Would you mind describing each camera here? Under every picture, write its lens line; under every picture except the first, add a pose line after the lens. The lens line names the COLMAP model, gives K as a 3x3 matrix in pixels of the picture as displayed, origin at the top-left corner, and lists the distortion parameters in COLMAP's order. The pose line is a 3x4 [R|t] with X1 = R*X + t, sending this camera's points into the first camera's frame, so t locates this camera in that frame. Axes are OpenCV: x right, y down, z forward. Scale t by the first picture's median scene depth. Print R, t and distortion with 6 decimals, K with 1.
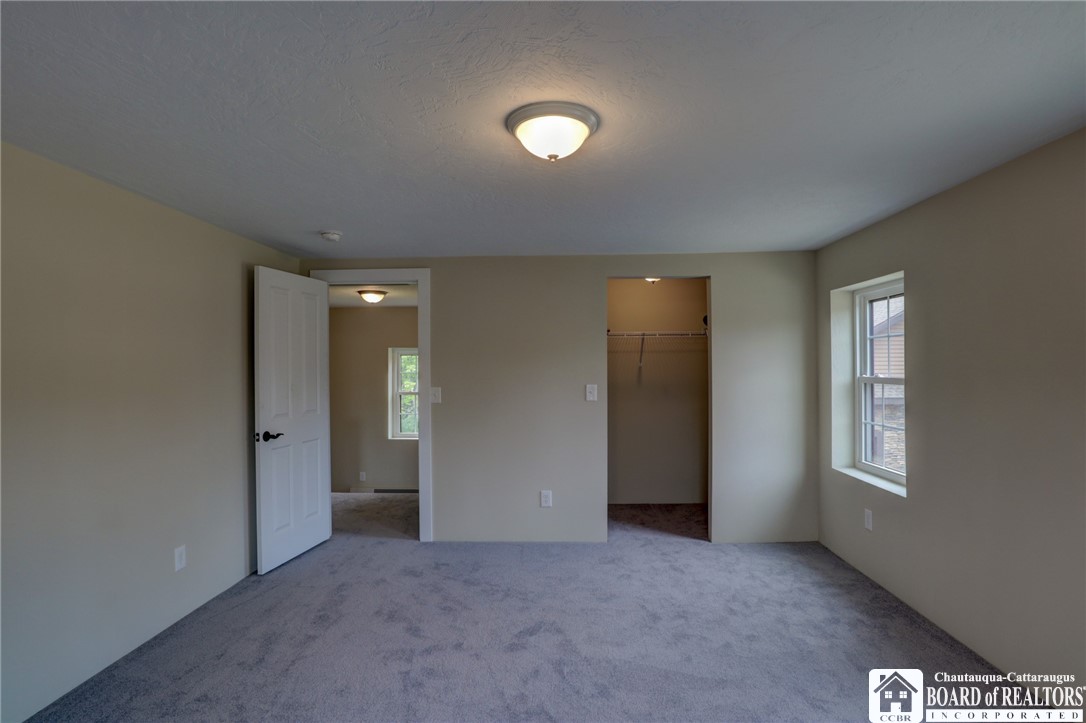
lens RADIAL K [[547.0, 0, 551.7], [0, 547.0, 363.2], [0, 0, 1]] dist [-0.047979, 0.016511]
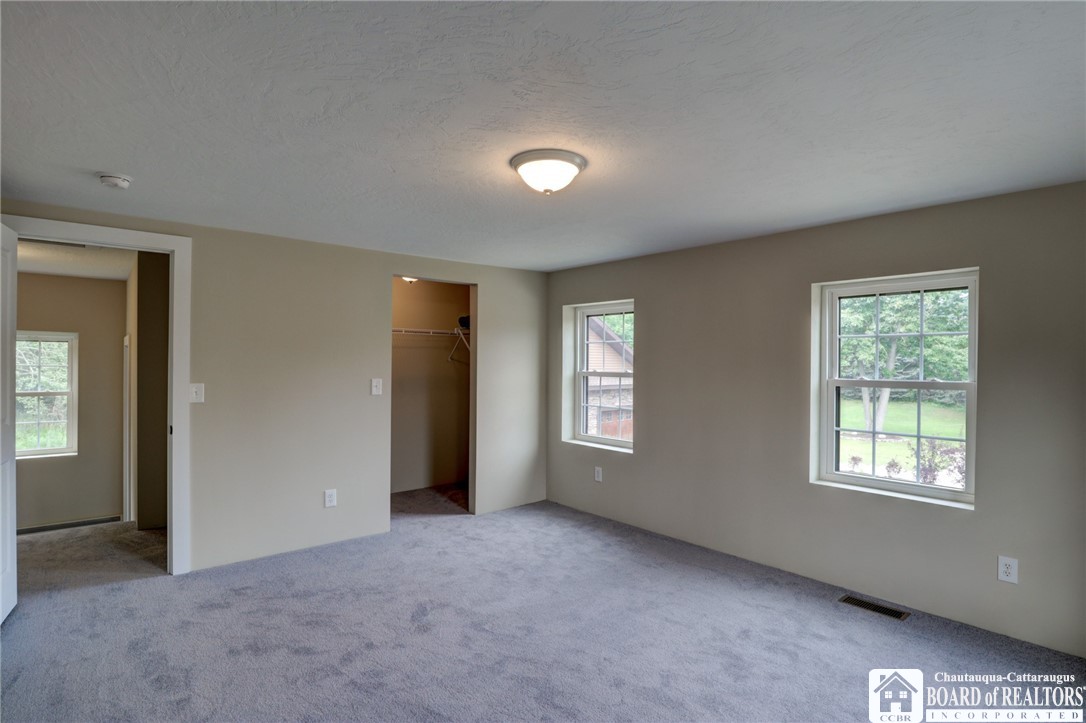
lens RADIAL K [[547.0, 0, 551.7], [0, 547.0, 363.2], [0, 0, 1]] dist [-0.047979, 0.016511]
pose [[0.731815, 0.010832, 0.681417, -0.426765], [-0.017148, 0.999850, 0.002522, 0.002071], [-0.681287, -0.013531, 0.731891, 0.047602]]
